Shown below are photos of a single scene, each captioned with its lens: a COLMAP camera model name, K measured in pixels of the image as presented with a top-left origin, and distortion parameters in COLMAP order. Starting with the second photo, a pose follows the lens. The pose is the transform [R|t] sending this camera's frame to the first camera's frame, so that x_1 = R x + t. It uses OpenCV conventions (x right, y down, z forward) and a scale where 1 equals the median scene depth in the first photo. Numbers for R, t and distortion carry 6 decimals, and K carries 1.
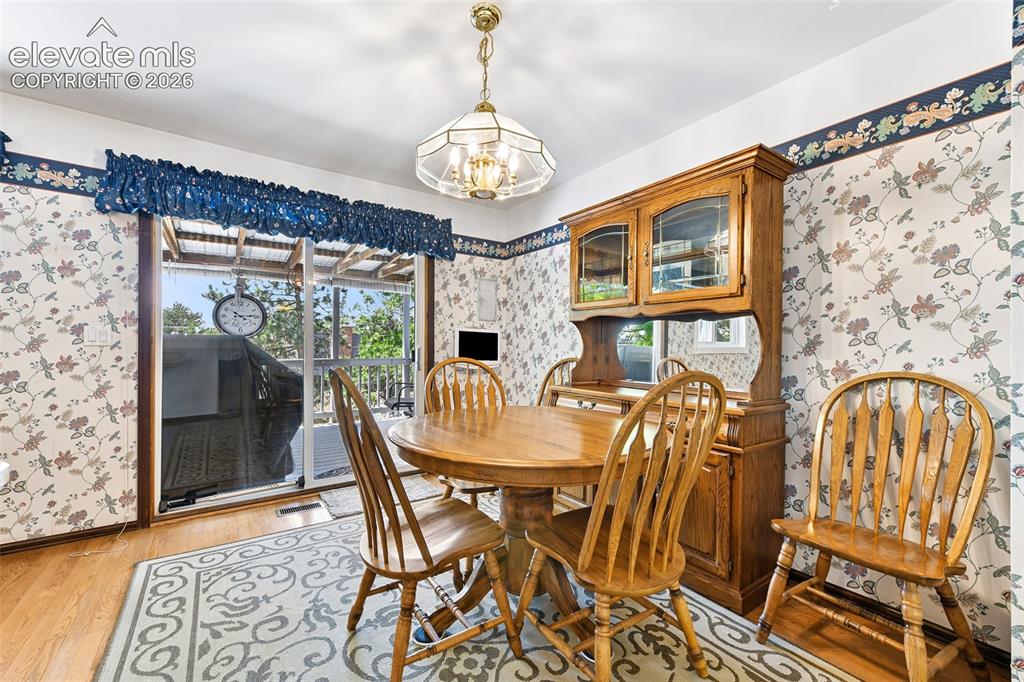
lens RADIAL K [[409.2, 0, 509.9], [0, 409.2, 349.2], [0, 0, 1]] dist [0.003299, -0.001445]
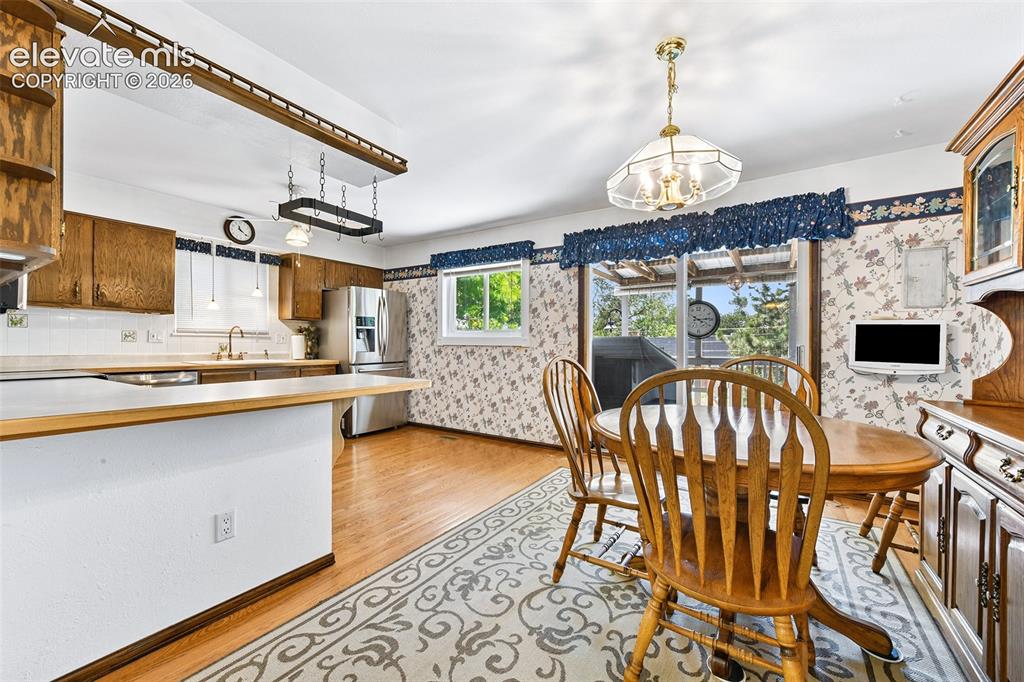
lens RADIAL K [[409.2, 0, 504.2], [0, 409.2, 344.8], [0, 0, 1]] dist [0.003299, -0.001445]
pose [[0.359575, -0.003008, -0.933111, 0.444275], [-0.007389, 0.999954, -0.006070, 0.005344], [0.933087, 0.009078, 0.359536, 0.095159]]
